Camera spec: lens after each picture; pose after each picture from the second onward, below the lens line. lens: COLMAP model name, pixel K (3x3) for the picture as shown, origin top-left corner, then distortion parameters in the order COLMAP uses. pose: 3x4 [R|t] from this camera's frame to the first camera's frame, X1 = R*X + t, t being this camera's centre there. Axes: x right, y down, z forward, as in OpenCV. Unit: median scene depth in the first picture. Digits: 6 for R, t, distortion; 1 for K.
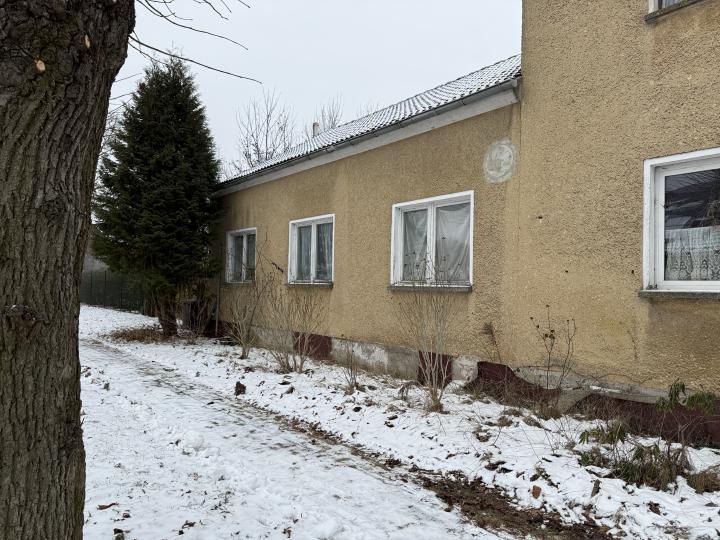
lens RADIAL K [[508.1, 0, 358.6], [0, 508.1, 269.8], [0, 0, 1]] dist [0.046874, -0.048762]
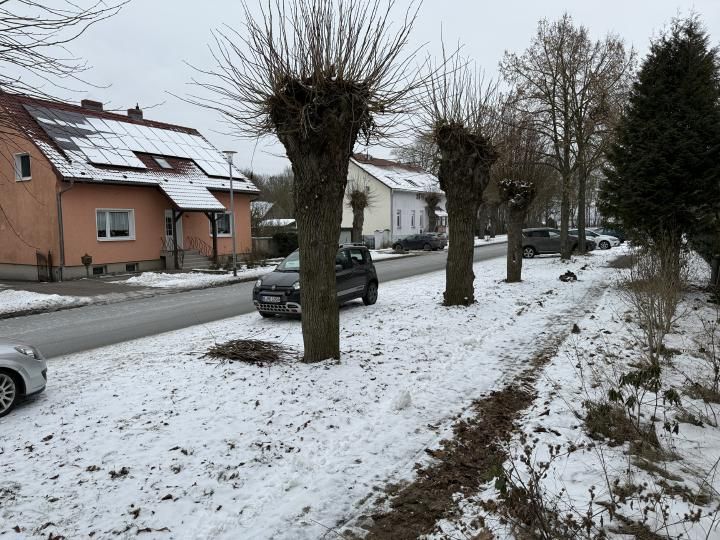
lens RADIAL K [[508.1, 0, 367.2], [0, 508.1, 272.7], [0, 0, 1]] dist [0.046874, -0.048762]
pose [[0.350483, 0.078214, -0.933297, 1.254777], [0.037372, 0.994545, 0.097381, -0.103158], [0.935823, -0.069010, 0.345648, 0.041240]]
